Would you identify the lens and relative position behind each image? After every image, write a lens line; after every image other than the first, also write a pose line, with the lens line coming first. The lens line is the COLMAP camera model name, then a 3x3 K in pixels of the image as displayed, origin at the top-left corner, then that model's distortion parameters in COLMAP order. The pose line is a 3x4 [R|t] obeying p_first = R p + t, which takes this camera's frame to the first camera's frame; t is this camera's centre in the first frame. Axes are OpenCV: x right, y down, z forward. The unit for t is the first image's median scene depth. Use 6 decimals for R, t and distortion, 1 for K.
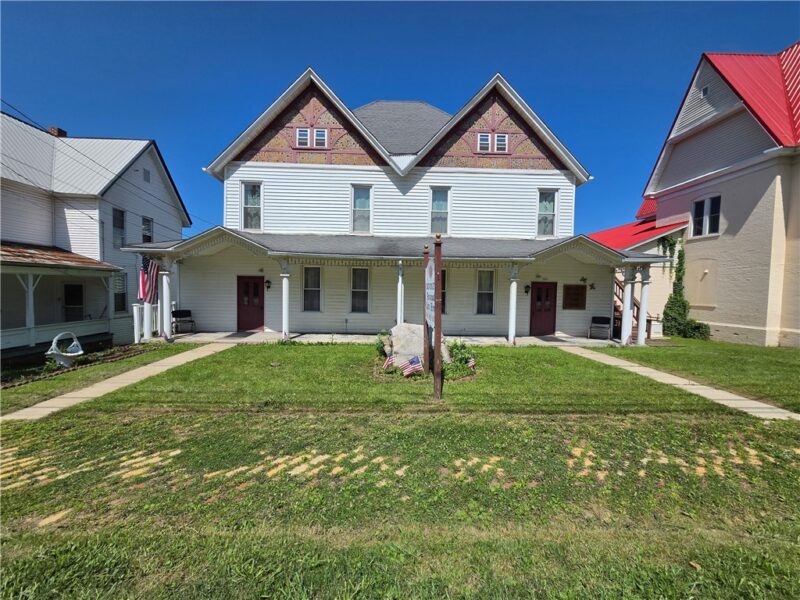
lens RADIAL K [[292.9, 0, 400.0], [0, 292.9, 300.0], [0, 0, 1]] dist [0.018834, 0.000117]
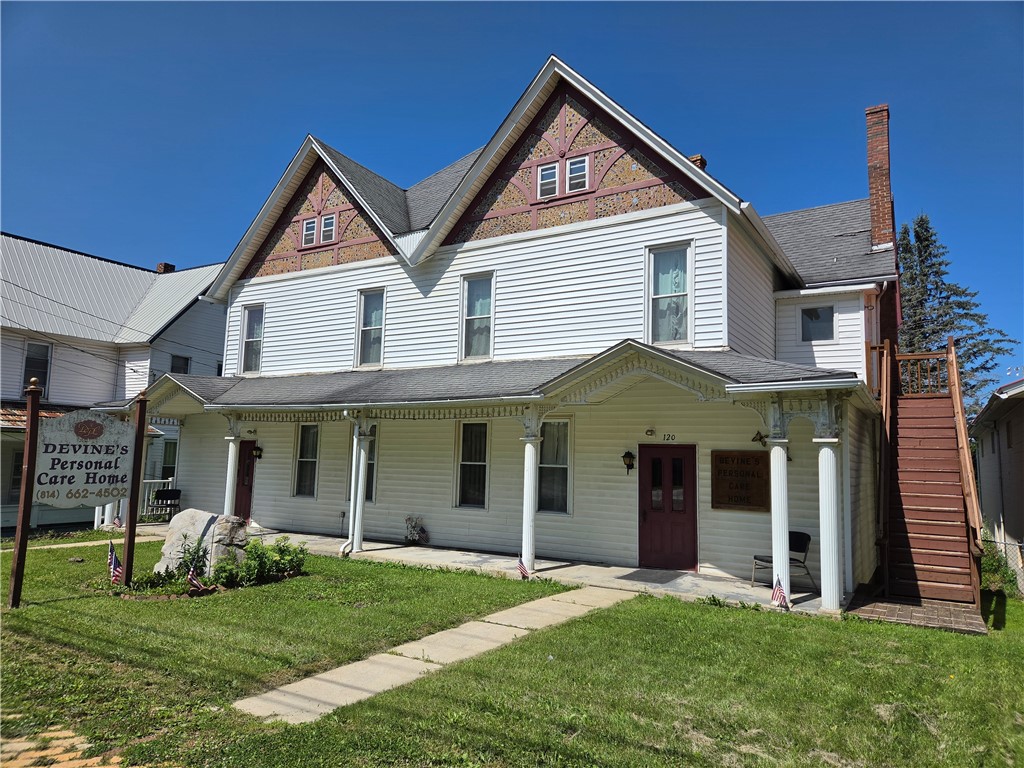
lens RADIAL K [[673.6, 0, 512.0], [0, 673.6, 384.0], [0, 0, 1]] dist [0.121401, -0.000364]
pose [[0.842842, -0.057781, -0.535050, 0.860397], [-0.032559, 0.986923, -0.157869, 0.018548], [0.537175, 0.150480, 0.829939, 0.009117]]
